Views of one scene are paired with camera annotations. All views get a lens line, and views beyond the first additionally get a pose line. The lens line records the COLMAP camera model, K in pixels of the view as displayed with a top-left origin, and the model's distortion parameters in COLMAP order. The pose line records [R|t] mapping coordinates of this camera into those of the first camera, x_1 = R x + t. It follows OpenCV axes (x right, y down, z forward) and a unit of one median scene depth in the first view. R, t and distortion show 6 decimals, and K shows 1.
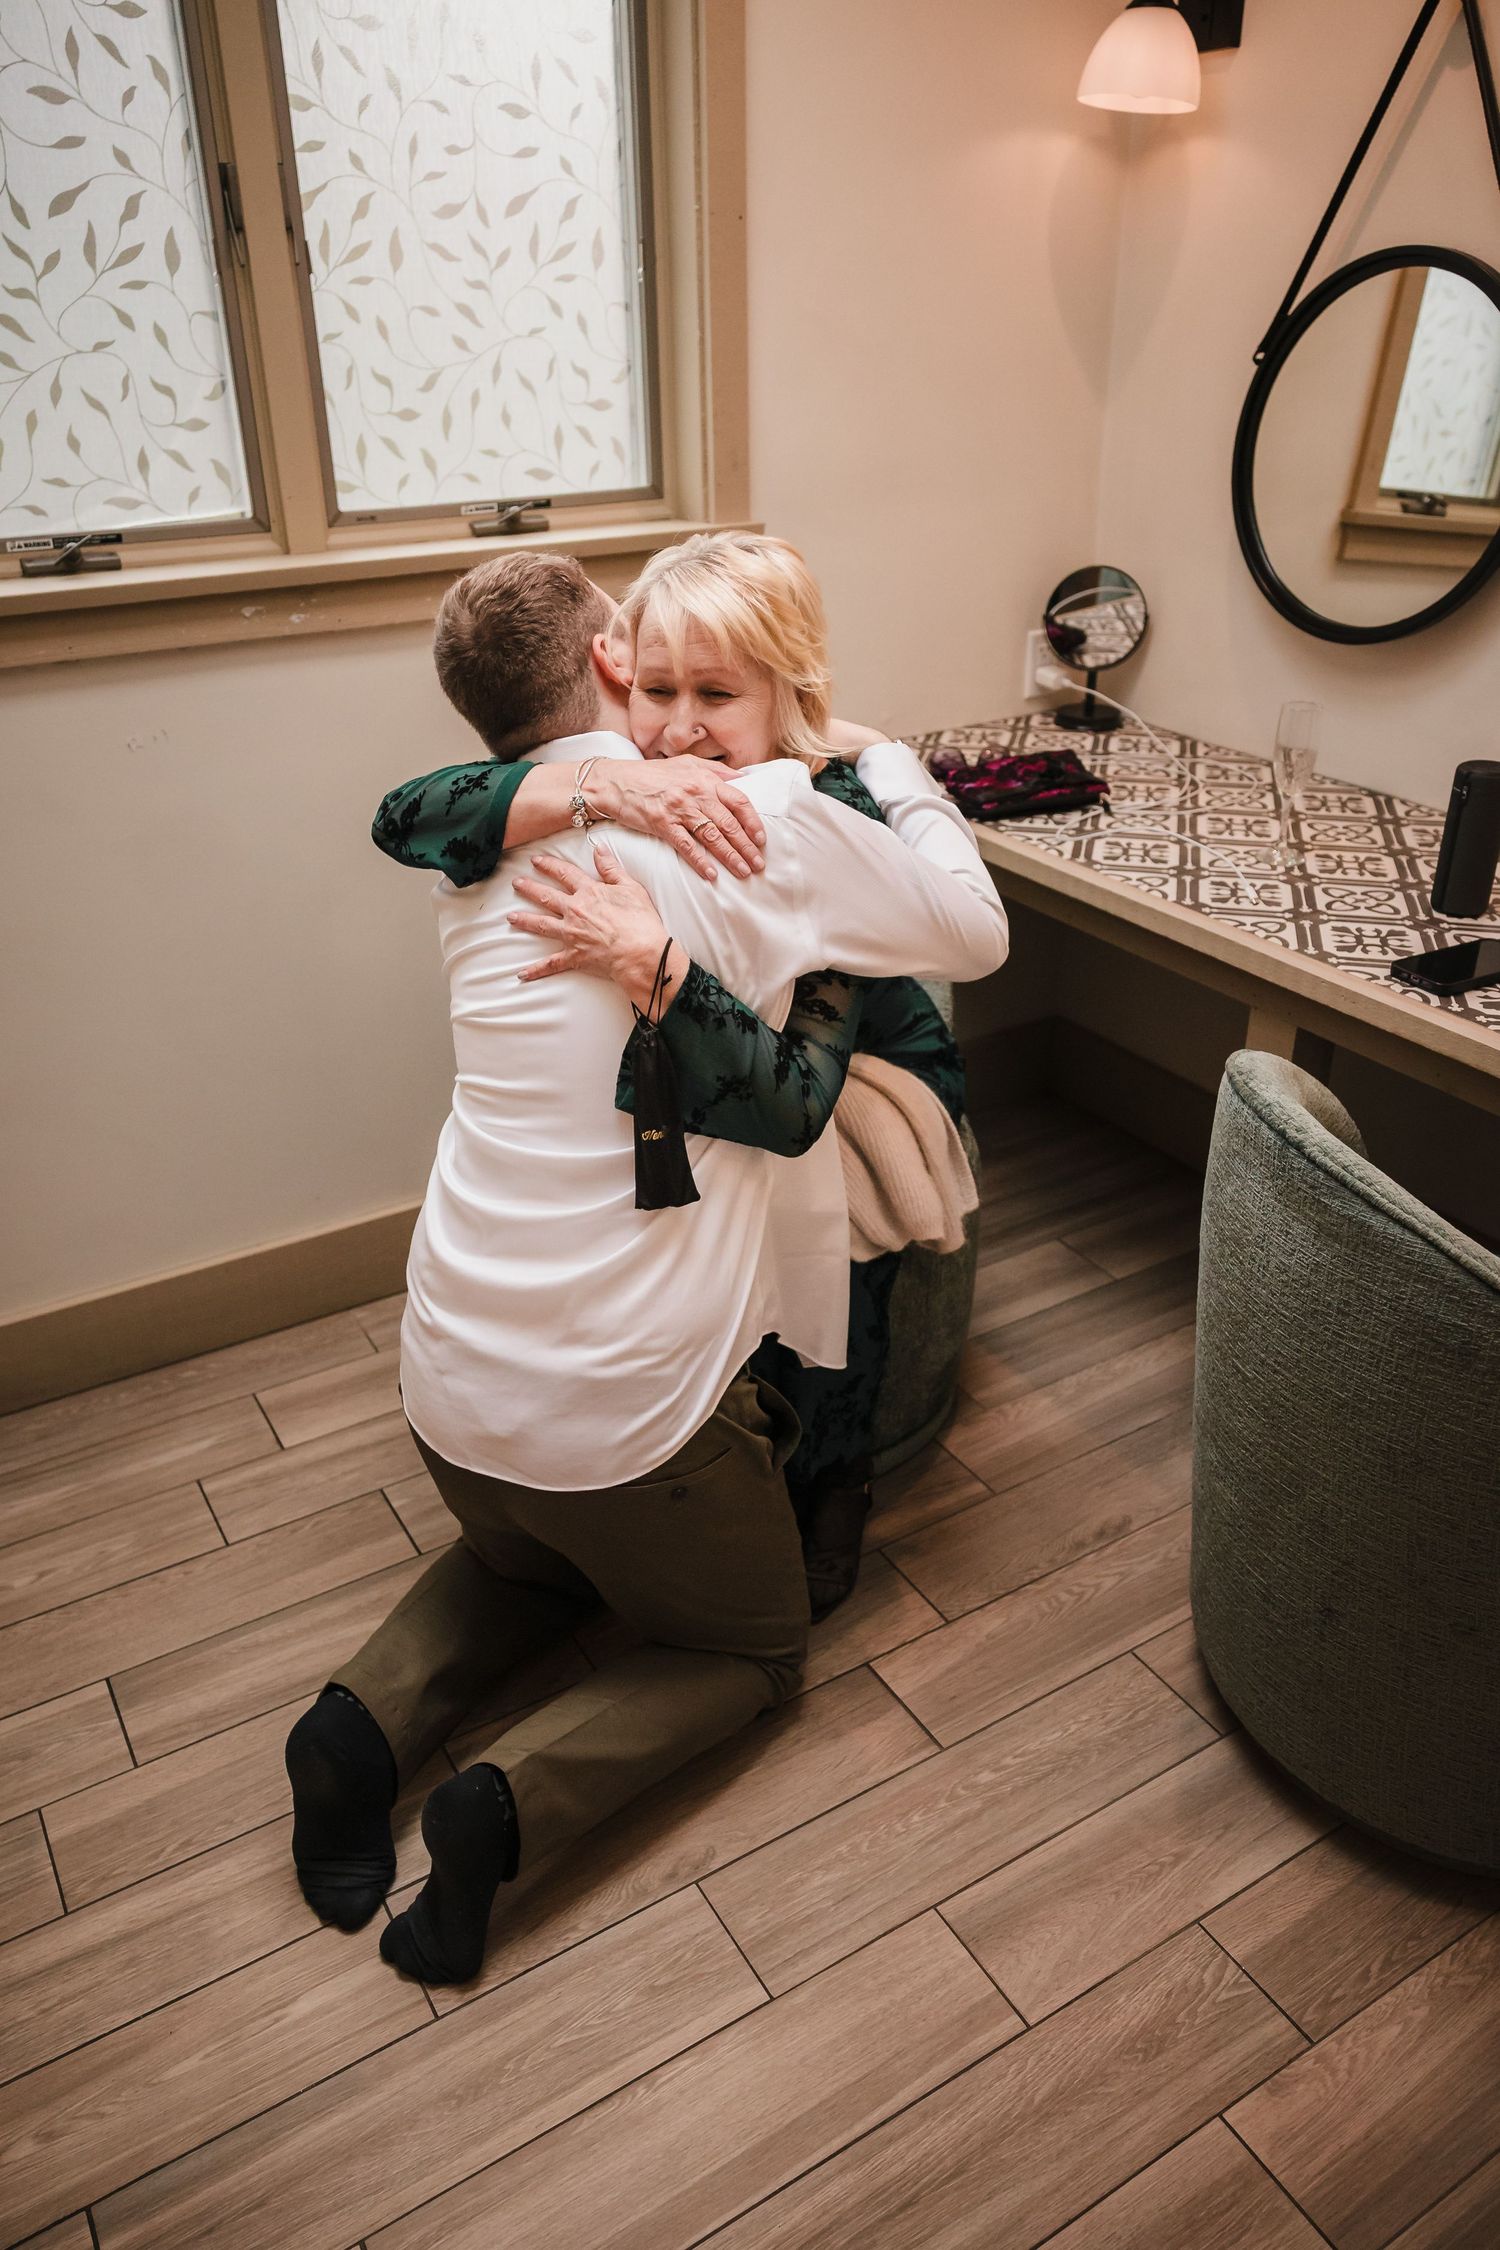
lens RADIAL K [[1619.2, 0, 722.7], [0, 1619.2, 1118.8], [0, 0, 1]] dist [0.007480, -0.002658]
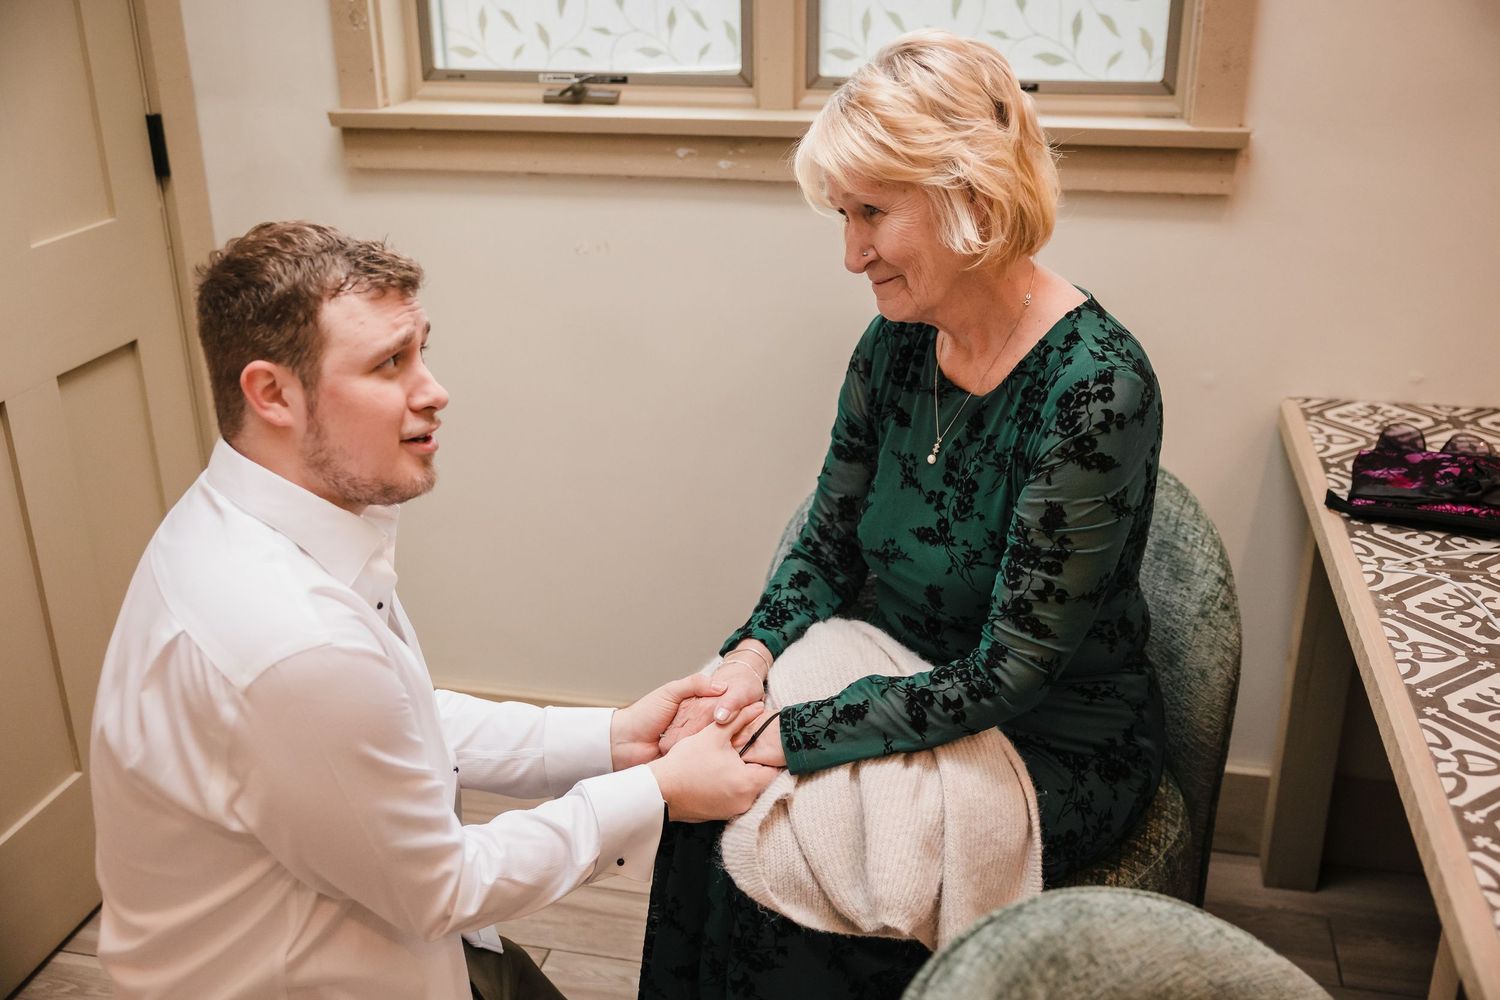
lens RADIAL K [[1466.4, 0, 750.0], [0, 1466.4, 500.0], [0, 0, 1]] dist [-0.001935, 0.007429]
pose [[0.723521, 0.273663, -0.633740, 0.439959], [-0.318243, 0.946913, 0.045570, -0.142214], [0.612568, 0.168712, 0.772203, 0.276690]]
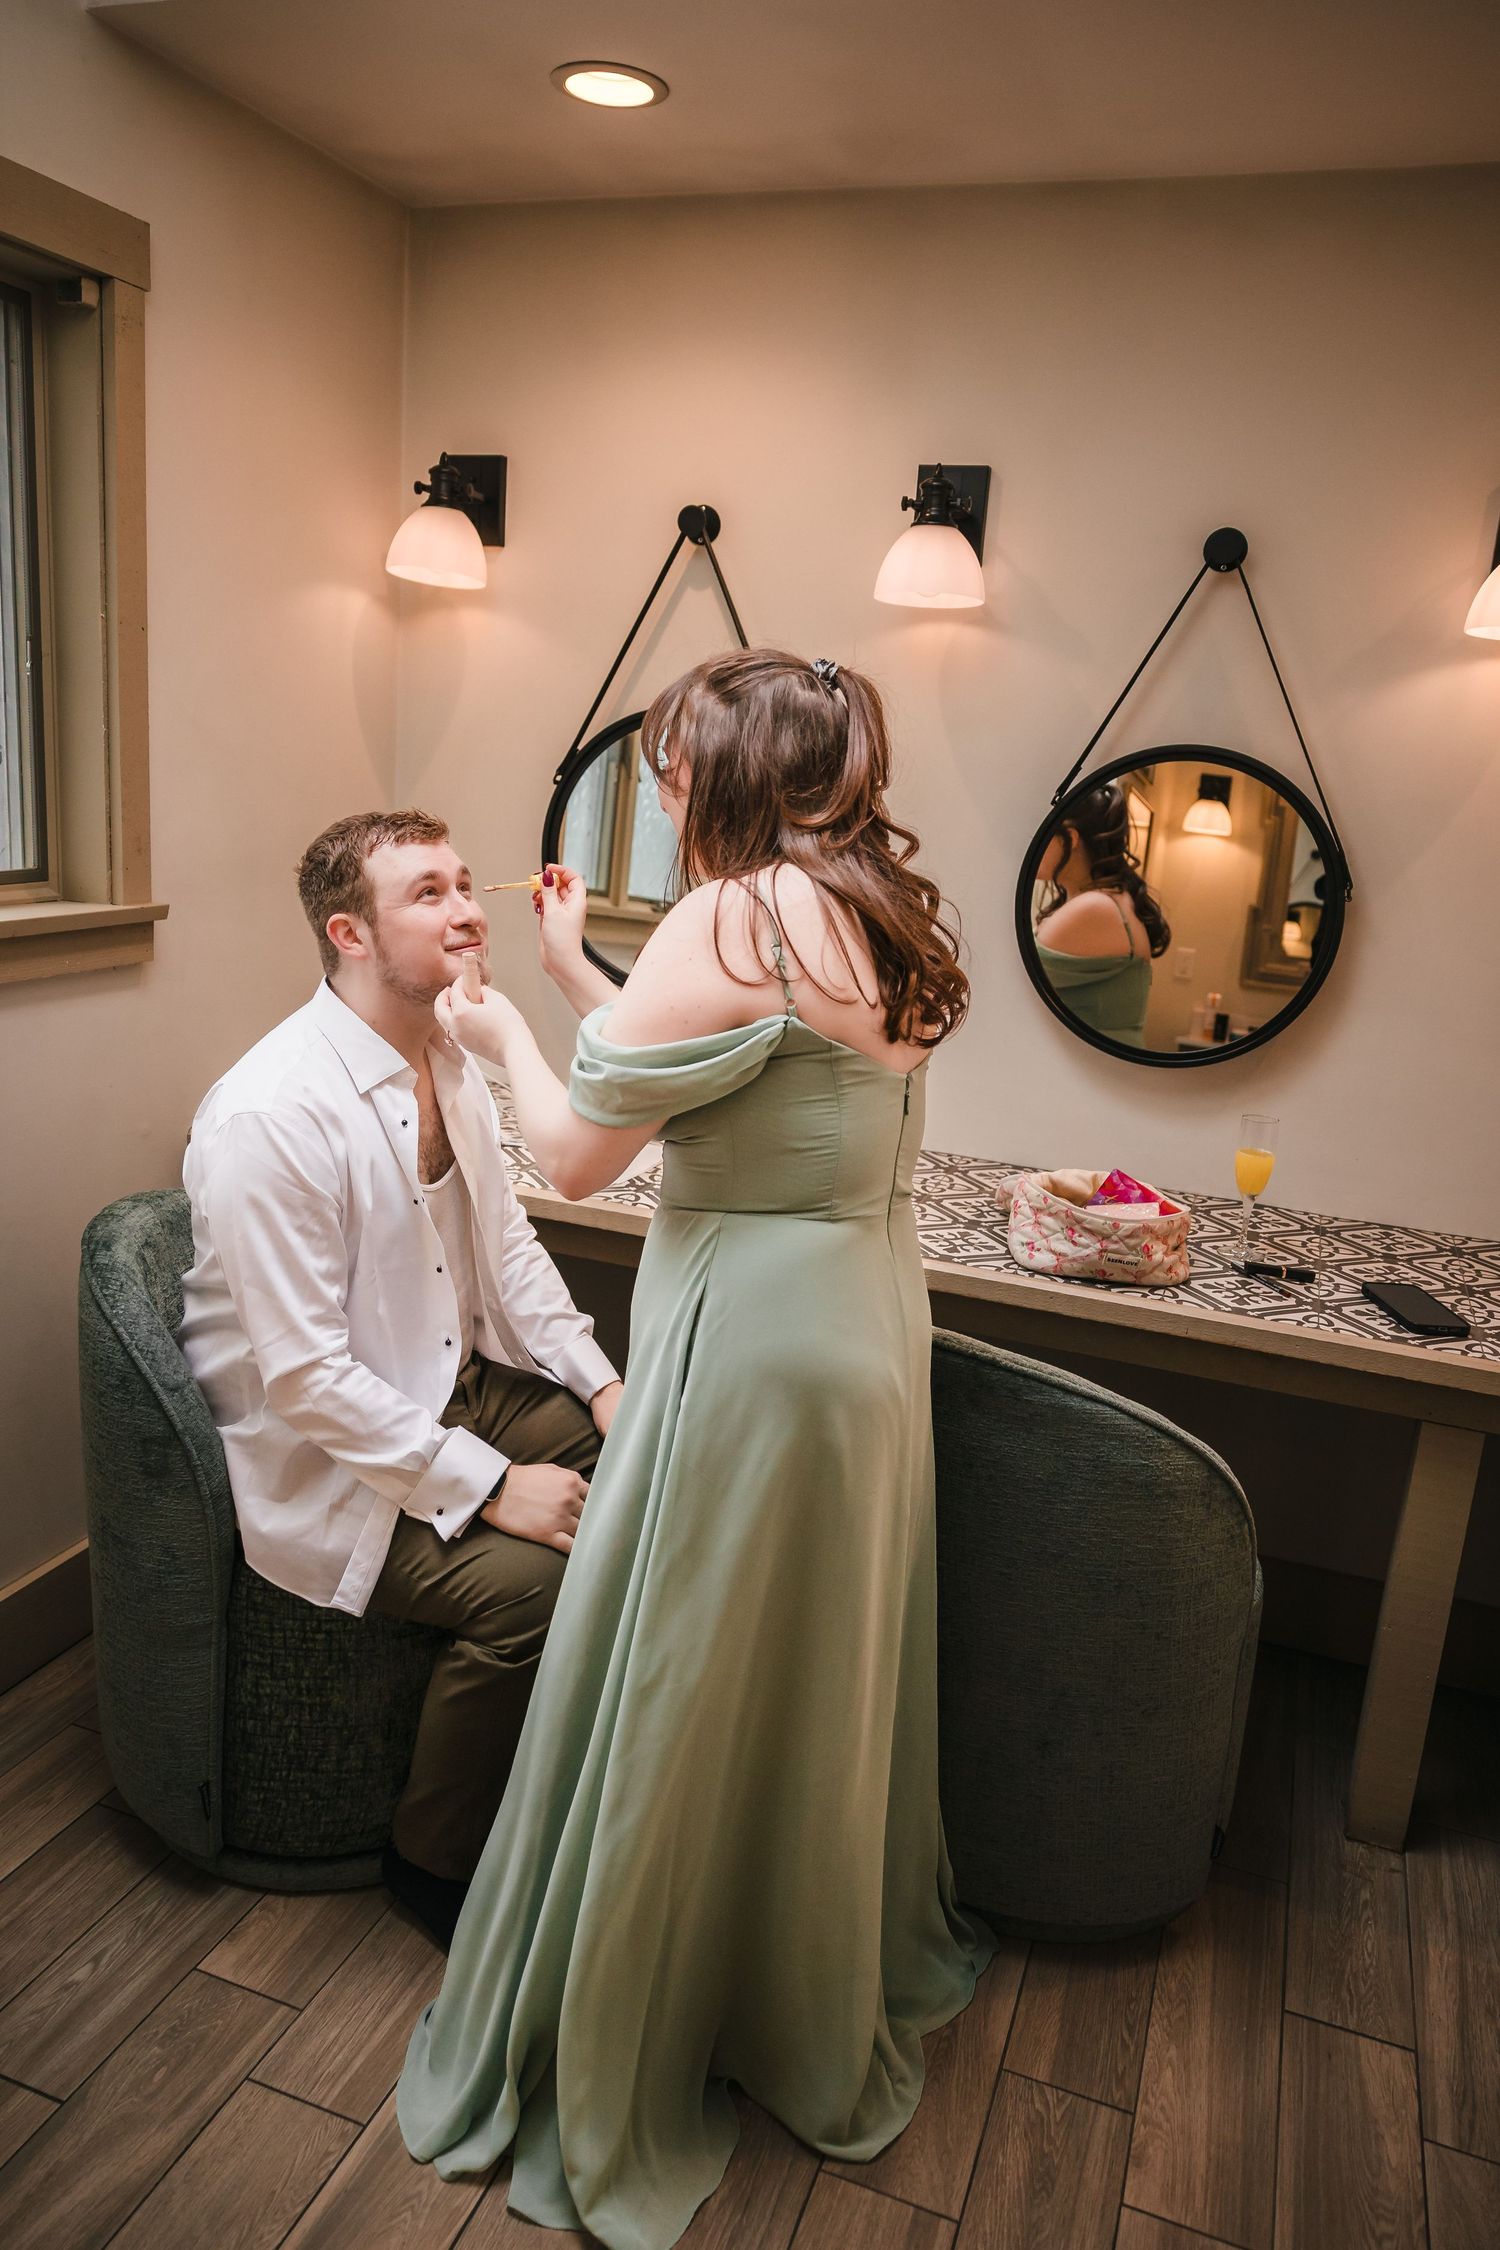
lens RADIAL K [[1619.2, 0, 722.7], [0, 1619.2, 1118.8], [0, 0, 1]] dist [0.007480, -0.002658]
pose [[0.781132, -0.077510, 0.619537, -0.382621], [0.213325, 0.965683, -0.148150, -0.015841], [-0.586793, 0.247888, 0.770861, 0.054150]]
